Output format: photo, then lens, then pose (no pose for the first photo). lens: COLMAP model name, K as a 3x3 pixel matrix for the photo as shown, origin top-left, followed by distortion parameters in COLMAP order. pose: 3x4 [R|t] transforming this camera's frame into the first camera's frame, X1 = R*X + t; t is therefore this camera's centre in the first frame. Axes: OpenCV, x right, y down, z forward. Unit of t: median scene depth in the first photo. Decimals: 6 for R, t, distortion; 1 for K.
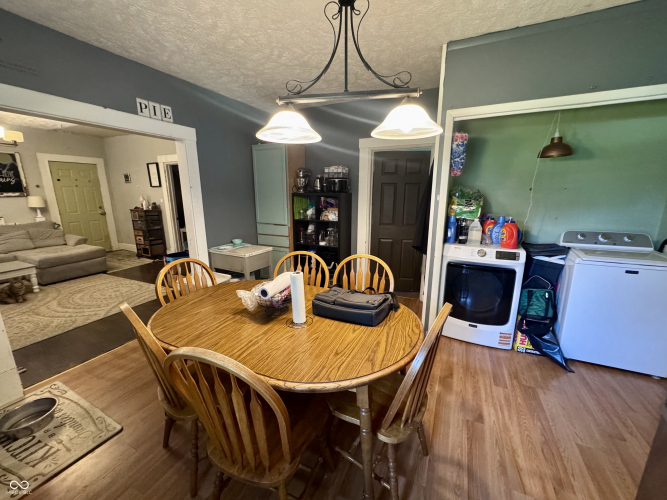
lens RADIAL K [[268.0, 0, 335.3], [0, 268.0, 250.9], [0, 0, 1]] dist [-0.000933, -0.000003]
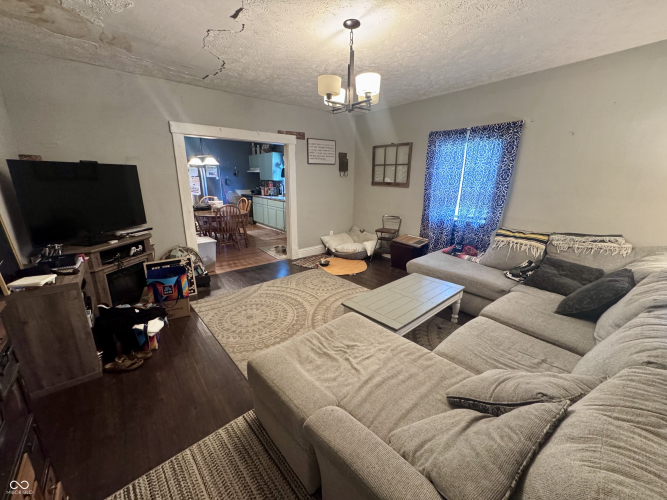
lens RADIAL K [[268.0, 0, 336.3], [0, 268.0, 249.3], [0, 0, 1]] dist [-0.000933, -0.000003]
pose [[-0.906883, -0.118366, 0.404417, -1.039079], [0.083741, 0.889970, 0.448264, -0.256664], [-0.412979, 0.440389, -0.797186, 1.118689]]
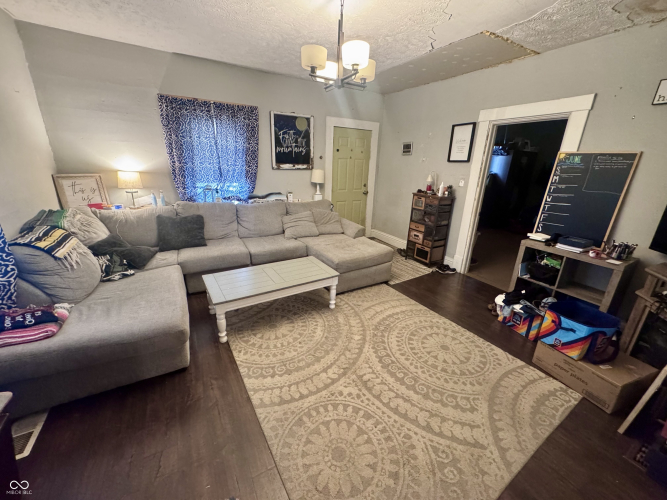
lens RADIAL K [[268.0, 0, 334.2], [0, 268.0, 249.0], [0, 0, 1]] dist [-0.000933, -0.000003]
pose [[0.826592, 0.198313, -0.526705, -0.599166], [-0.154531, 0.979866, 0.126421, -0.074064], [0.541171, -0.023106, 0.840595, 0.314093]]
